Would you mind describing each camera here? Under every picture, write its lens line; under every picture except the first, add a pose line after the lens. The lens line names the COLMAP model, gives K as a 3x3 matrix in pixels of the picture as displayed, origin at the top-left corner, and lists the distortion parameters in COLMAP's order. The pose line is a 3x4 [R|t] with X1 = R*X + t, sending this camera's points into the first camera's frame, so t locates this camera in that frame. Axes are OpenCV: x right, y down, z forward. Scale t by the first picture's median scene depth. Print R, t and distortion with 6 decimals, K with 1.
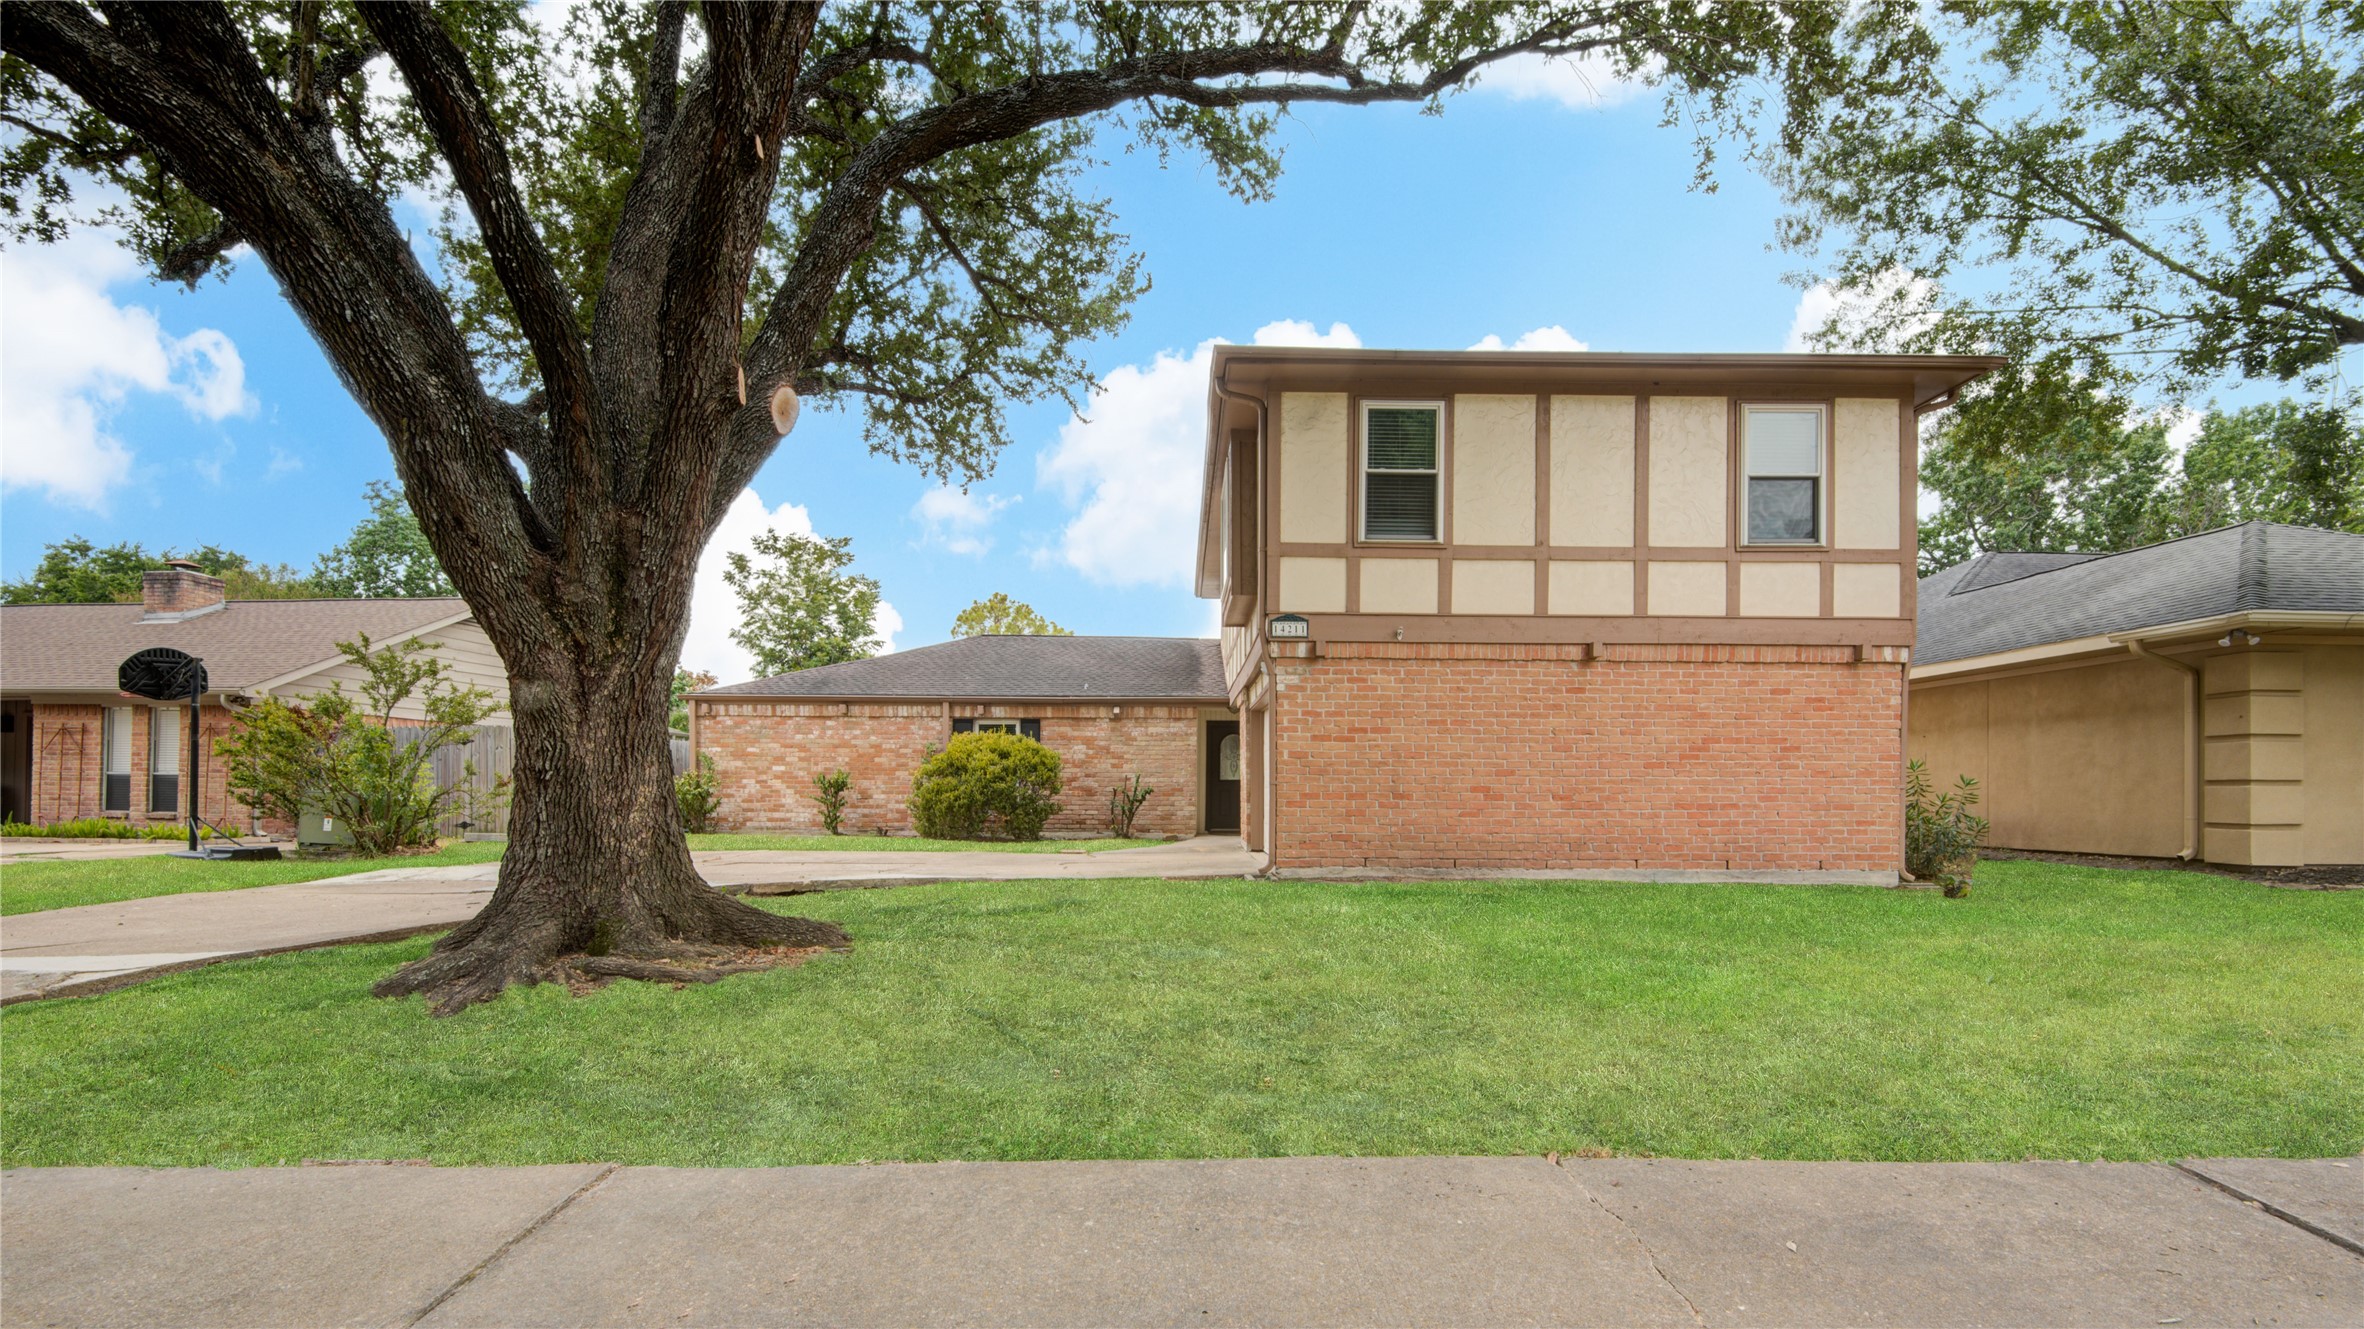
lens RADIAL K [[1159.2, 0, 1217.4], [0, 1159.2, 787.8], [0, 0, 1]] dist [-0.003548, -0.000966]
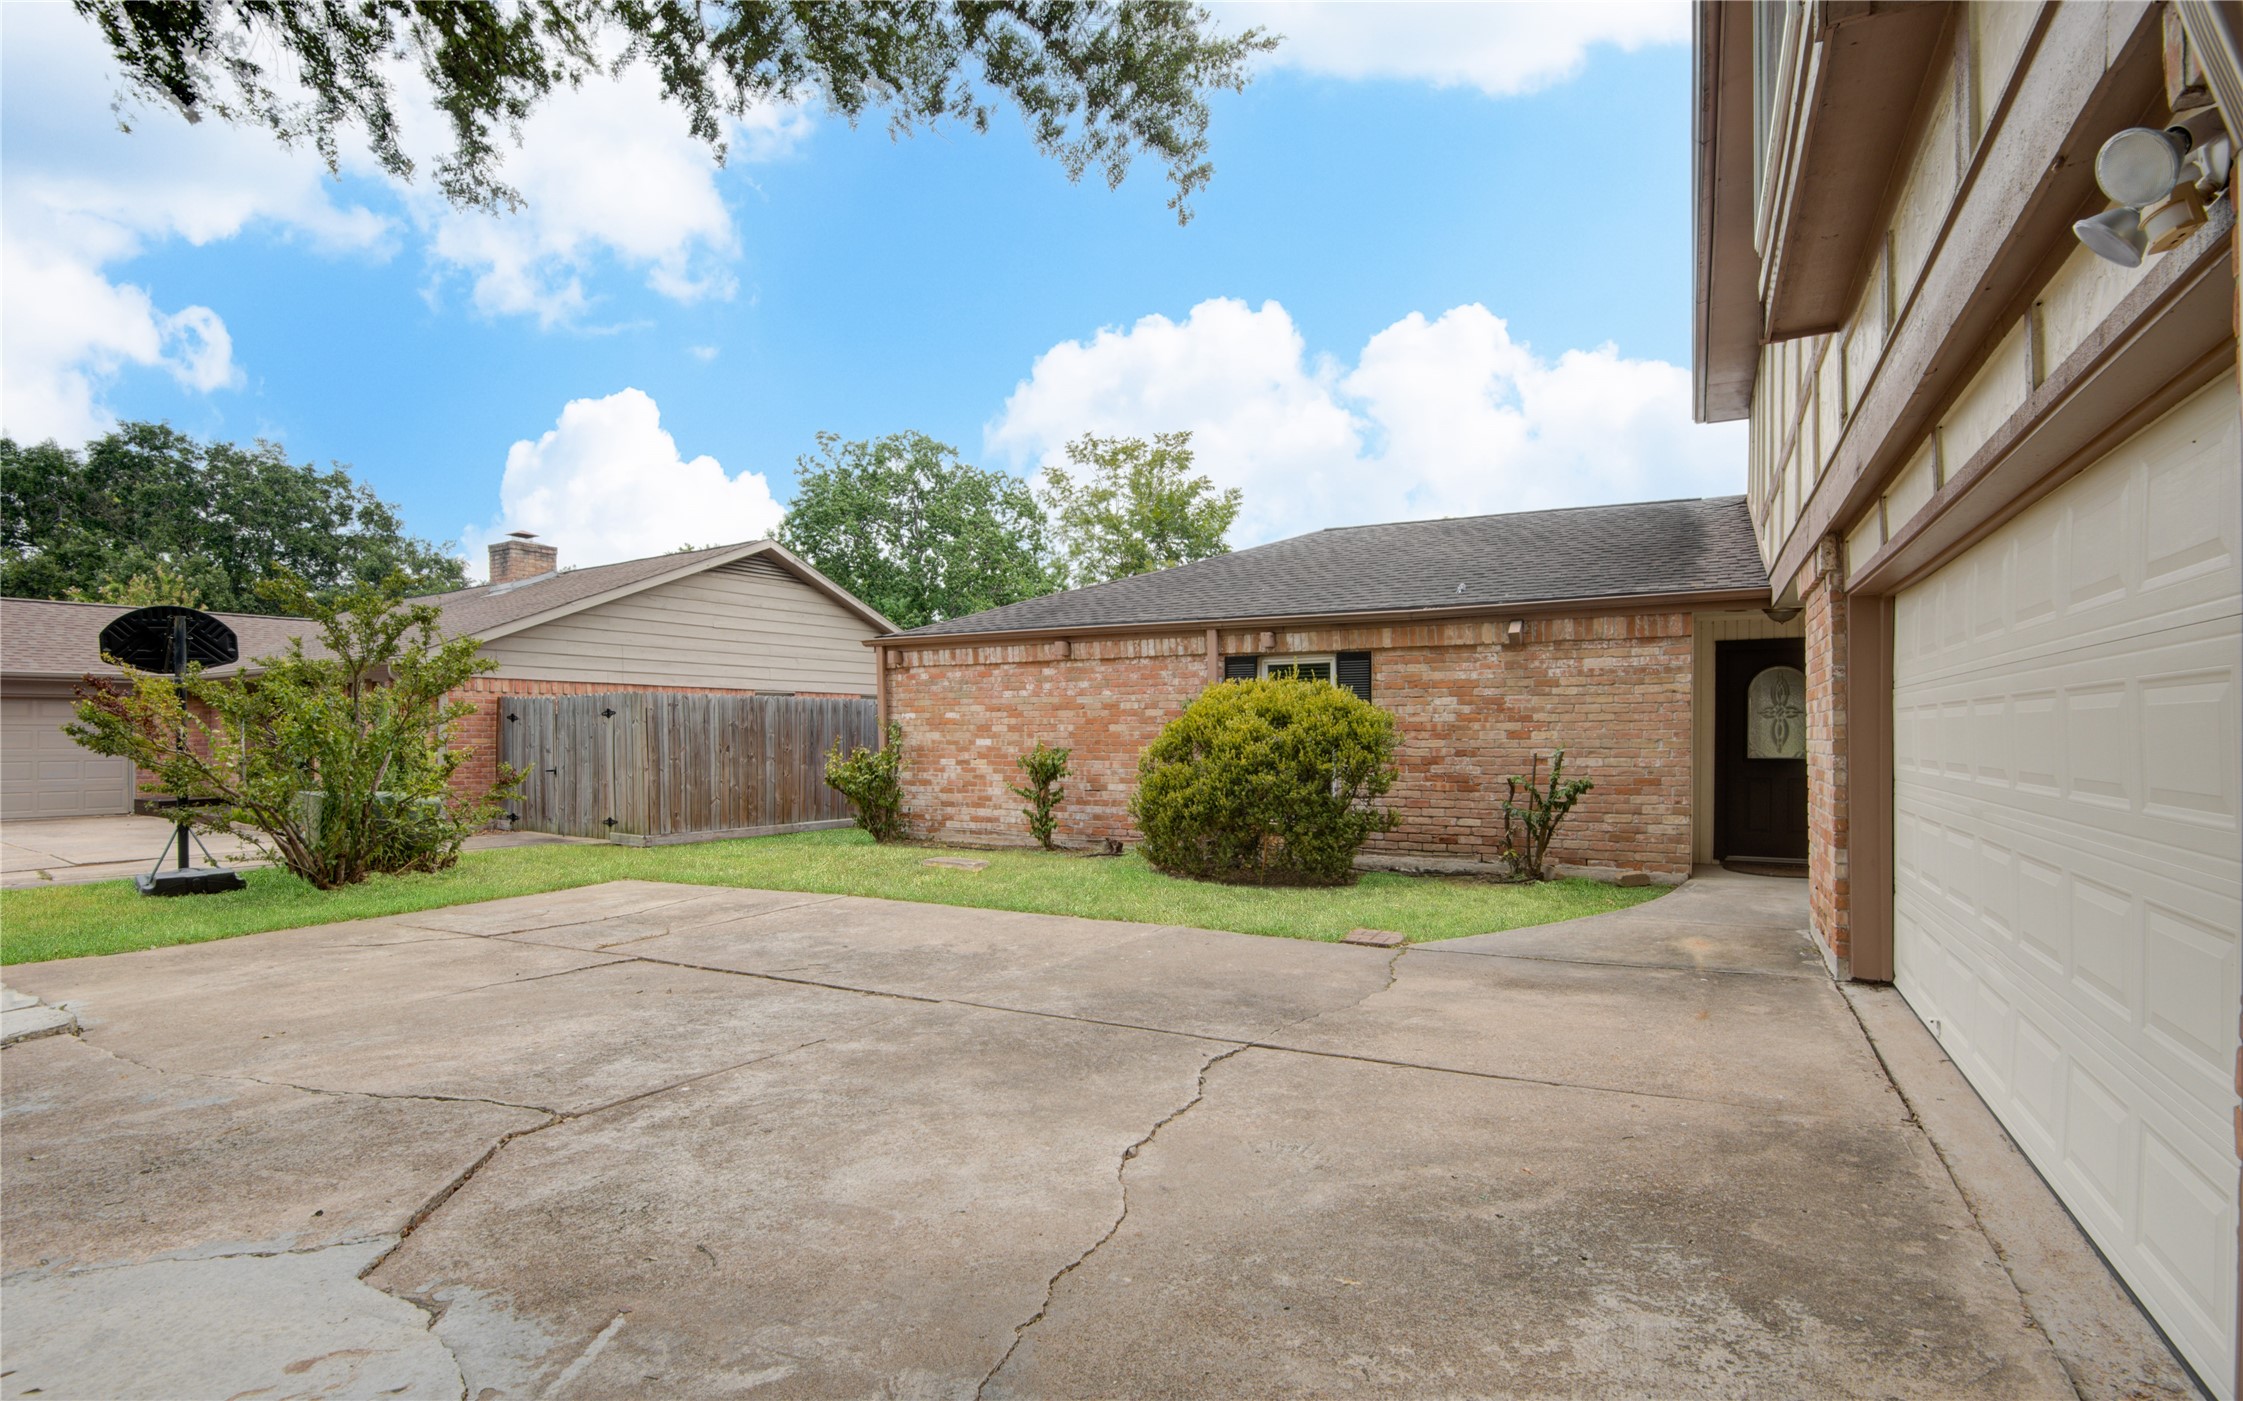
lens RADIAL K [[1083.3, 0, 1115.1], [0, 1083.3, 736.7], [0, 0, 1]] dist [0.002877, 0.001693]
pose [[0.867627, -0.006399, -0.497175, -0.003344], [0.009878, 0.999942, 0.004368, -0.036950], [0.497118, -0.008701, 0.867639, 0.823203]]
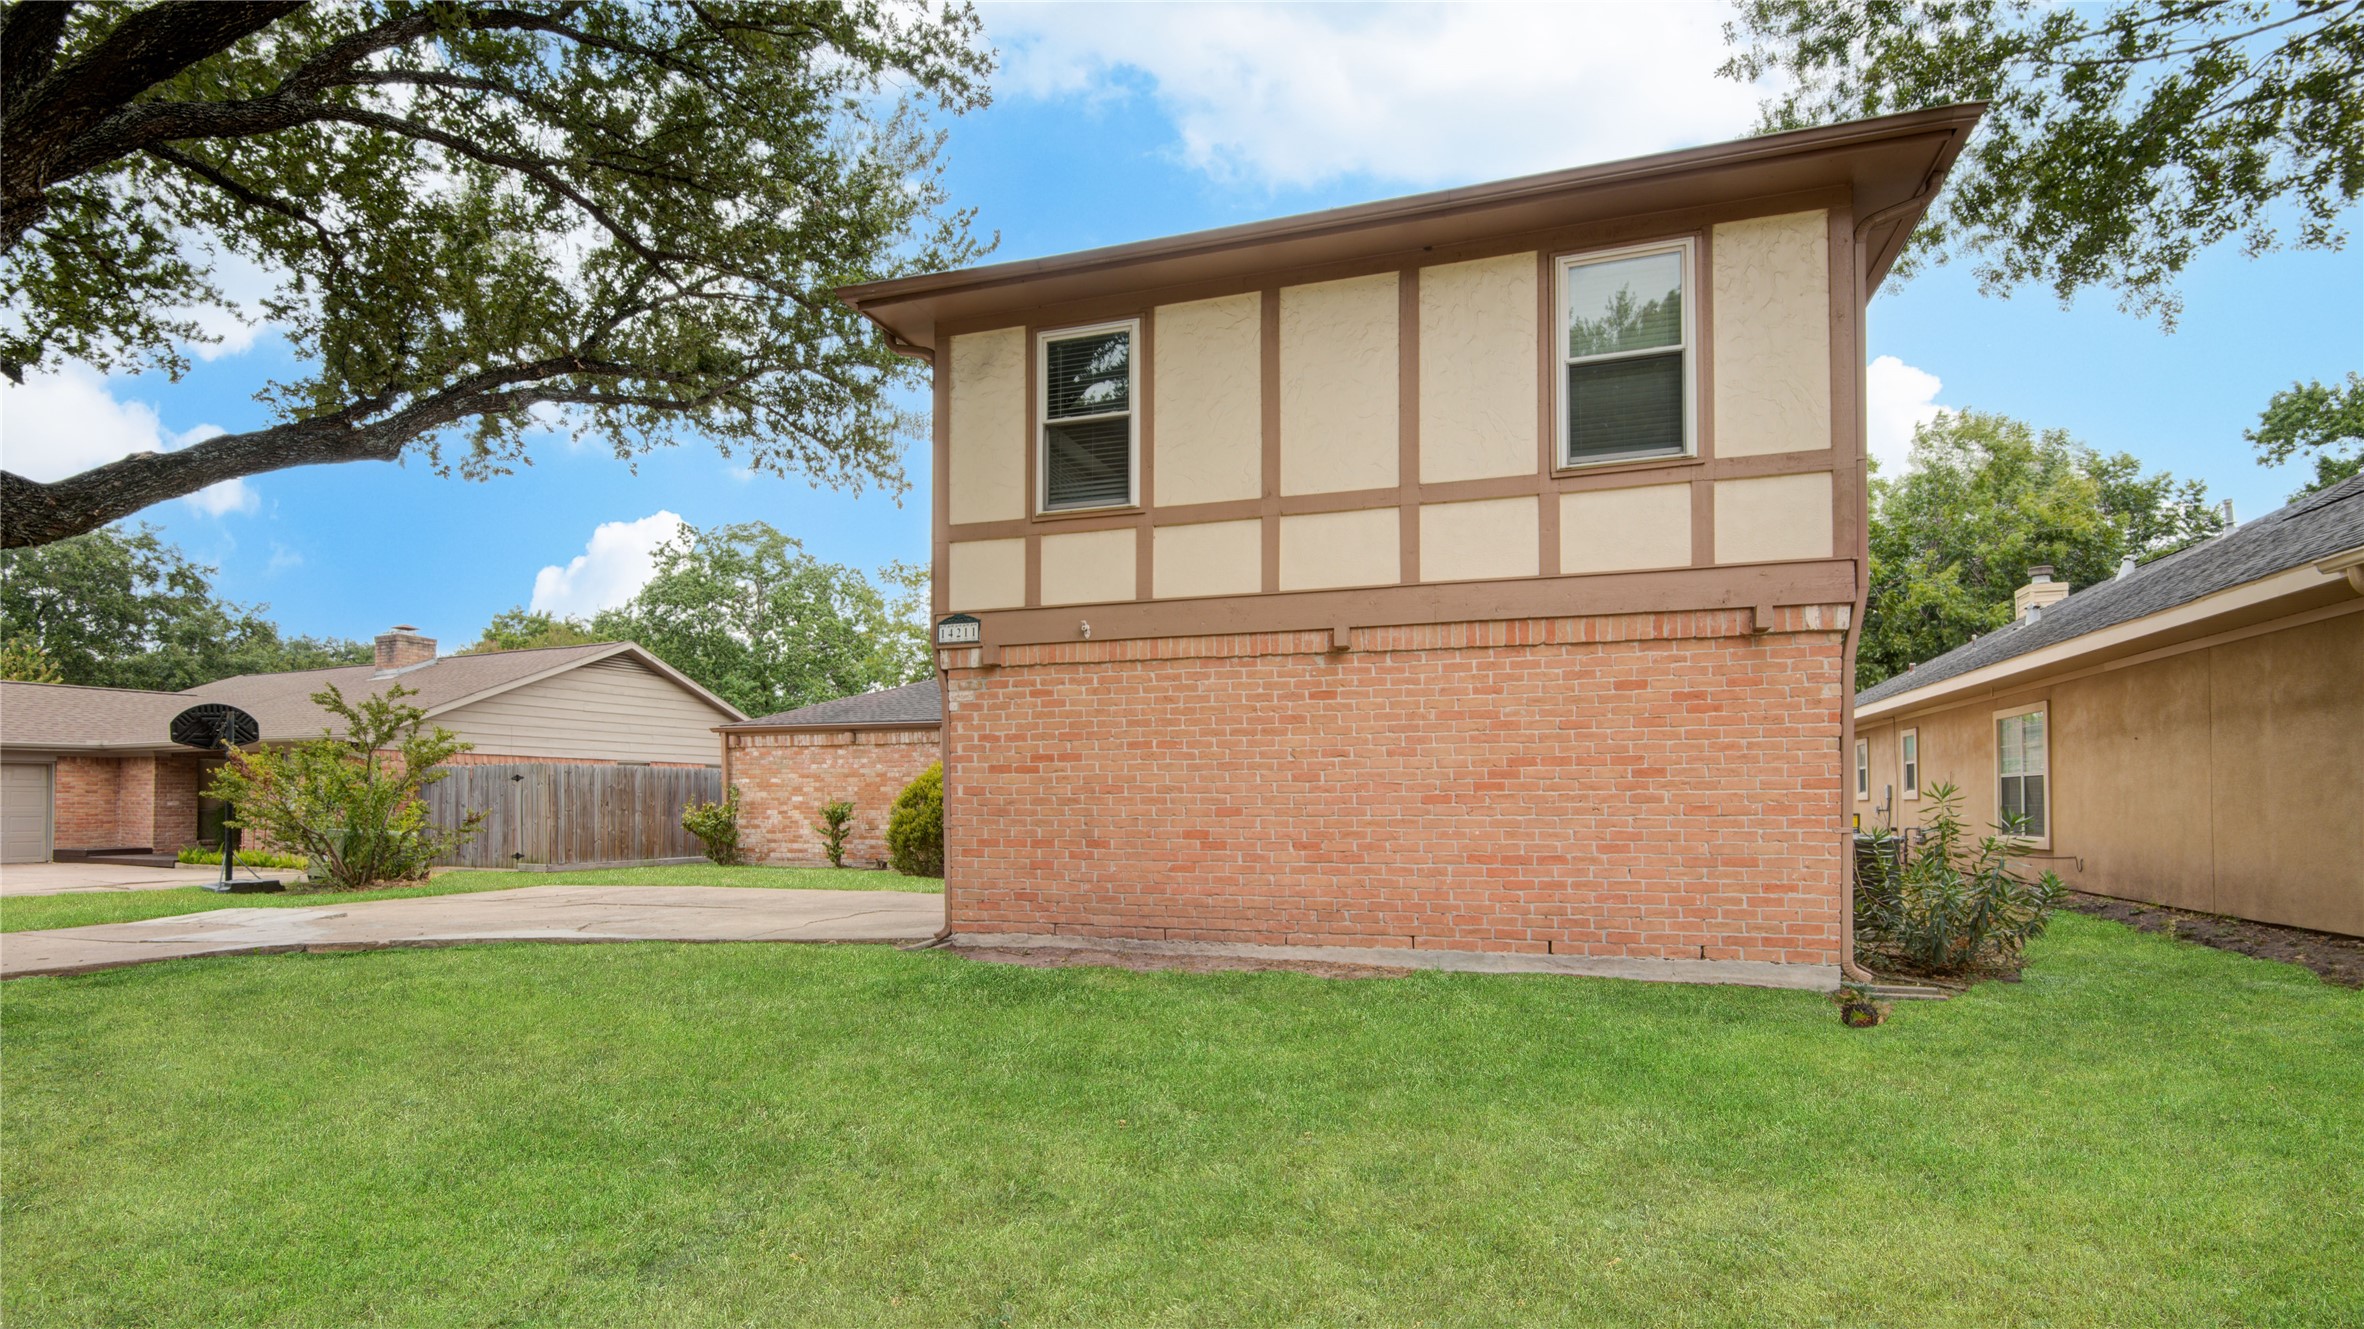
lens RADIAL K [[1159.2, 0, 1211.5], [0, 1159.2, 784.8], [0, 0, 1]] dist [-0.003548, -0.000966]
pose [[0.944029, -0.013441, -0.329587, 0.470875], [0.009410, 0.999860, -0.013821, -0.019582], [0.329727, 0.009946, 0.944024, 0.300225]]
